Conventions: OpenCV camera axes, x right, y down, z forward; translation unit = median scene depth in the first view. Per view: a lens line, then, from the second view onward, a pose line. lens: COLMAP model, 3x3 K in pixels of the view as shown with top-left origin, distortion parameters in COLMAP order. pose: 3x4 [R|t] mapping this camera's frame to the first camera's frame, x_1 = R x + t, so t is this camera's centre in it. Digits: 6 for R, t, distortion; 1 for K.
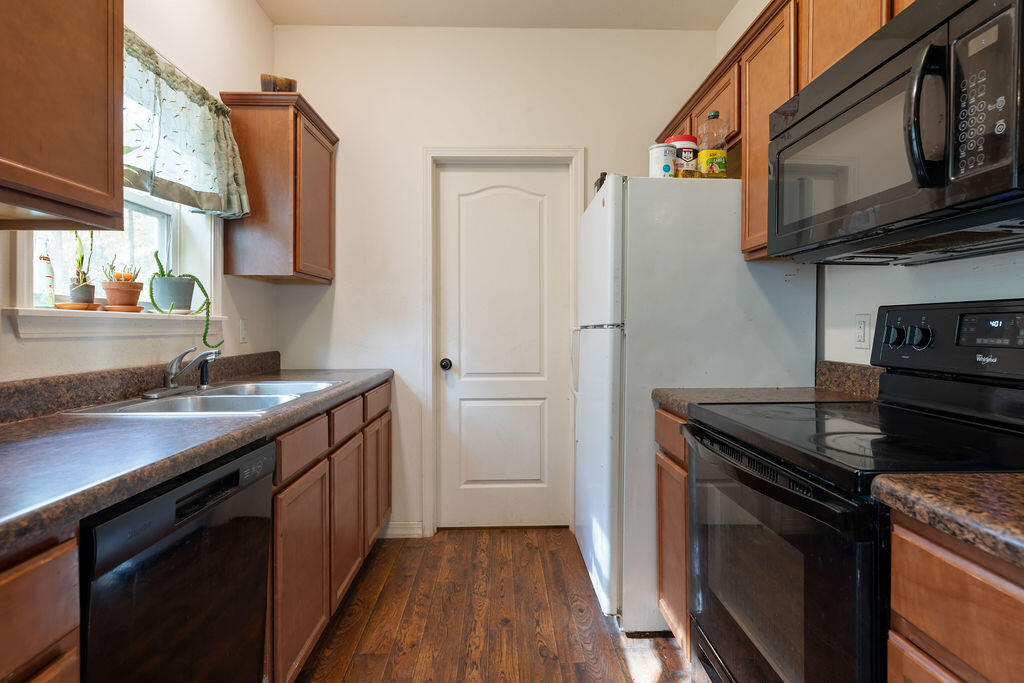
lens RADIAL K [[564.9, 0, 516.3], [0, 564.9, 330.3], [0, 0, 1]] dist [0.000812, 0.000107]
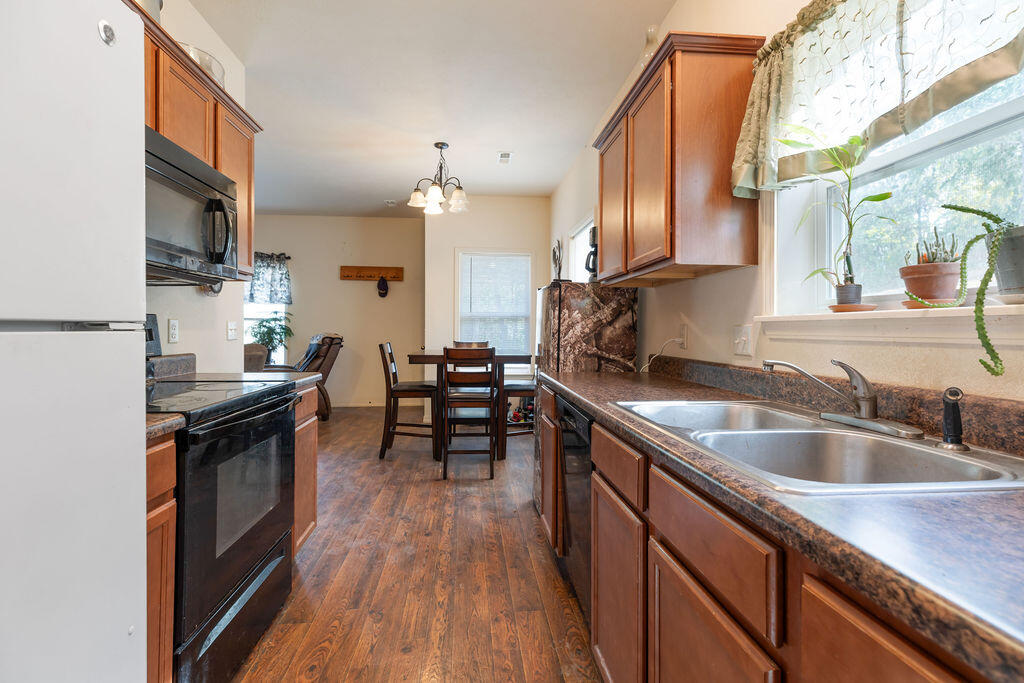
lens RADIAL K [[461.6, 0, 514.2], [0, 461.6, 333.7], [0, 0, 1]] dist [0.000505, 0.000154]
pose [[-0.997331, -0.000258, -0.073015, -0.123010], [-0.001157, 0.999924, 0.012273, -0.008196], [0.073007, 0.012324, -0.997255, 1.762811]]
